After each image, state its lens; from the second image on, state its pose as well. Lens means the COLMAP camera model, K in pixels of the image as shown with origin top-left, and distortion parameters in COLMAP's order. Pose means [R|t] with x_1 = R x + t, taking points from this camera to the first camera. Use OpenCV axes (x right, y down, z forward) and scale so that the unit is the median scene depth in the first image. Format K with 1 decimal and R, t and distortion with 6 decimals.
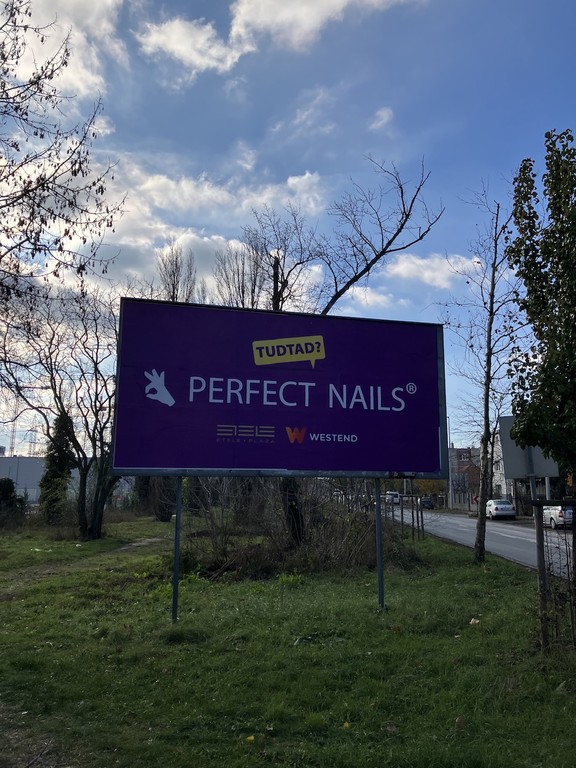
lens RADIAL K [[614.7, 0, 288.0], [0, 614.7, 384.0], [0, 0, 1]] dist [0.059345, -0.000290]
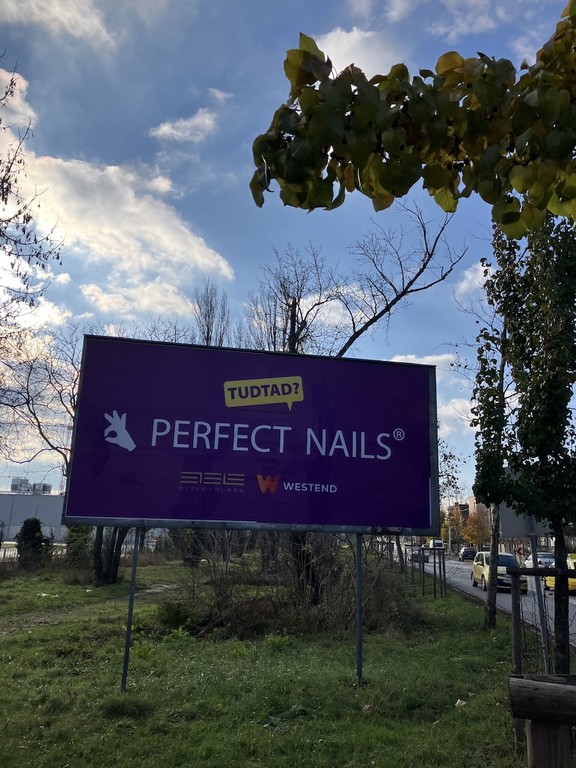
lens RADIAL K [[618.4, 0, 295.1], [0, 618.4, 391.1], [0, 0, 1]] dist [0.045686, -0.003139]
pose [[0.998014, 0.010448, -0.062121, 0.104202], [-0.013972, 0.998301, -0.056565, -0.003407], [0.061424, 0.057321, 0.996464, 0.068705]]
